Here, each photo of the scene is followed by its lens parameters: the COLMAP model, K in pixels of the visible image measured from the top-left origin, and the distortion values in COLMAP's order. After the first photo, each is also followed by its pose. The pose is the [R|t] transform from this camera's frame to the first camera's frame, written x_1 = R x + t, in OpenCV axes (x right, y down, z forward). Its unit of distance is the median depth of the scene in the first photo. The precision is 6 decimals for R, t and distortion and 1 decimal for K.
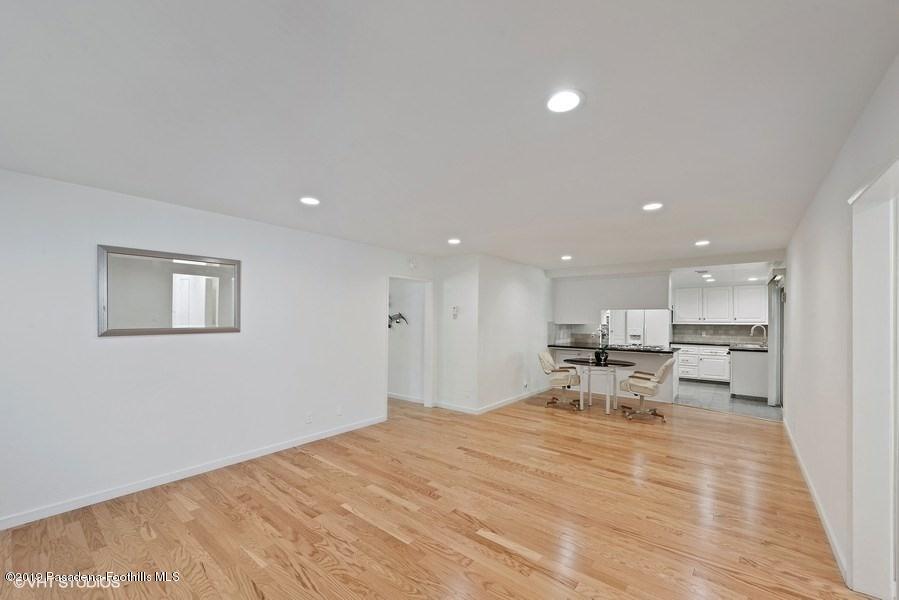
lens RADIAL K [[363.5, 0, 447.8], [0, 363.5, 305.3], [0, 0, 1]] dist [0.001165, -0.000505]
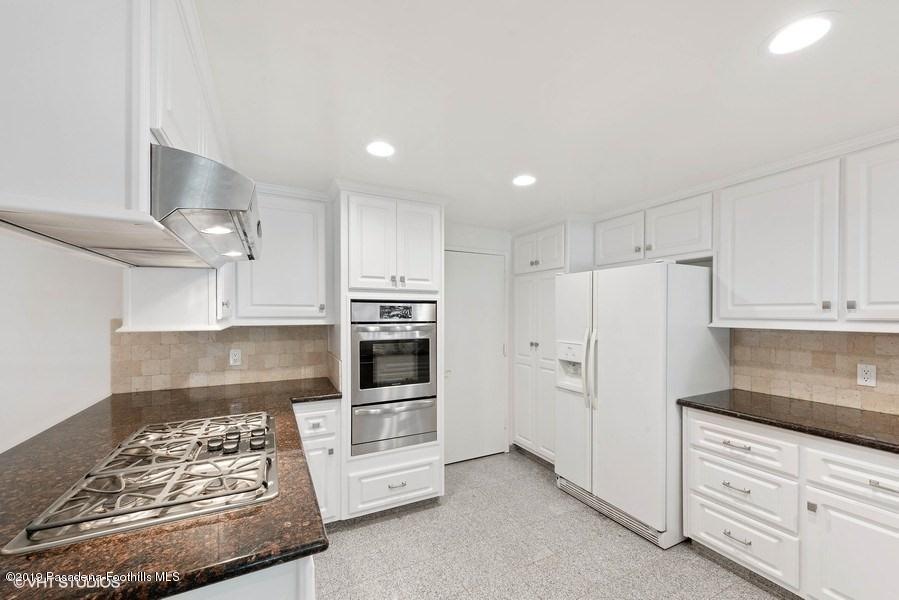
lens RADIAL K [[363.5, 0, 447.8], [0, 363.5, 305.3], [0, 0, 1]] dist [0.001165, -0.000505]
pose [[0.918251, -0.011905, -0.395821, 0.573029], [0.018077, 0.999766, 0.011866, 0.030343], [0.395587, -0.018051, 0.918251, 0.714676]]
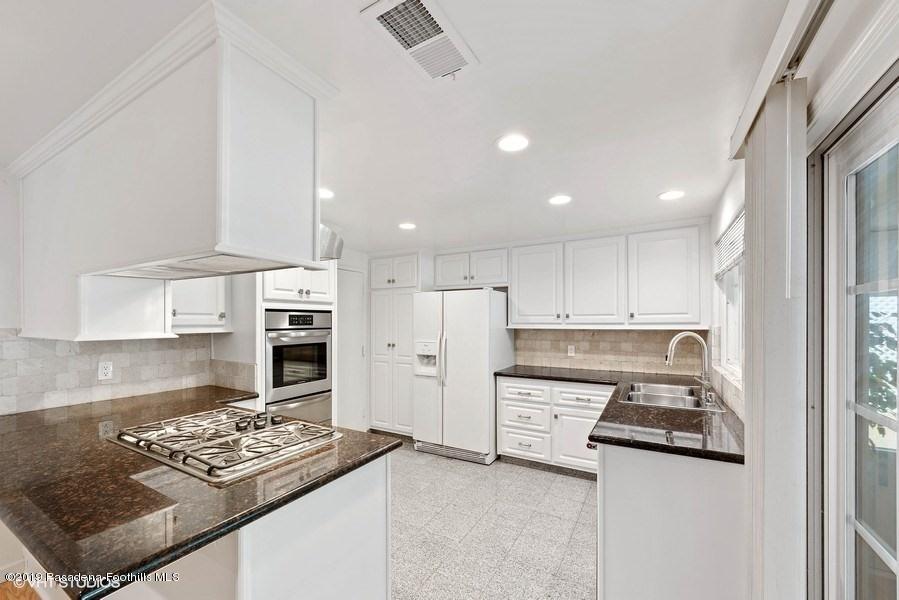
lens RADIAL K [[363.5, 0, 447.8], [0, 363.5, 305.3], [0, 0, 1]] dist [0.001165, -0.000505]
pose [[0.986243, -0.000642, 0.165299, 0.495359], [0.001365, 0.999990, -0.004262, 0.026136], [-0.165294, 0.004429, 0.986234, 0.602867]]
